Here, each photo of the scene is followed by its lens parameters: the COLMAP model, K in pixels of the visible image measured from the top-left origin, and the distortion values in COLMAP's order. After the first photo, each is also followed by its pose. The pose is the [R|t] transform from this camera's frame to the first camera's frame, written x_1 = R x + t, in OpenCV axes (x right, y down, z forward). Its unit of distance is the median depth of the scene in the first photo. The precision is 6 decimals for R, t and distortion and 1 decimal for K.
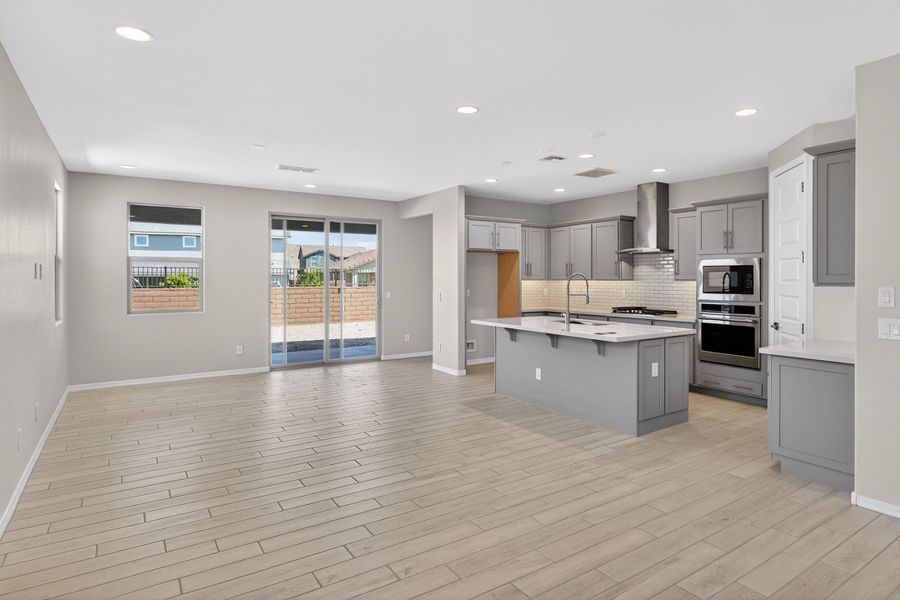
lens RADIAL K [[506.3, 0, 451.9], [0, 506.3, 293.7], [0, 0, 1]] dist [0.000454, 0.001988]
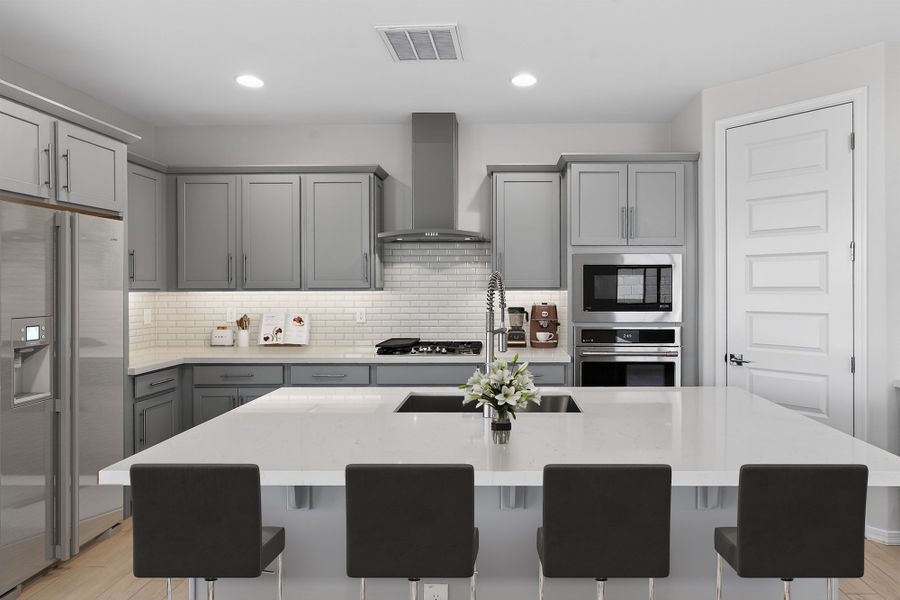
lens RADIAL K [[506.3, 0, 456.4], [0, 506.3, 297.6], [0, 0, 1]] dist [0.000454, 0.001988]
pose [[0.536972, -0.019159, 0.843382, -0.065665], [0.027212, 0.999615, 0.005383, -0.020353], [-0.843161, 0.020059, 0.537287, 0.684606]]
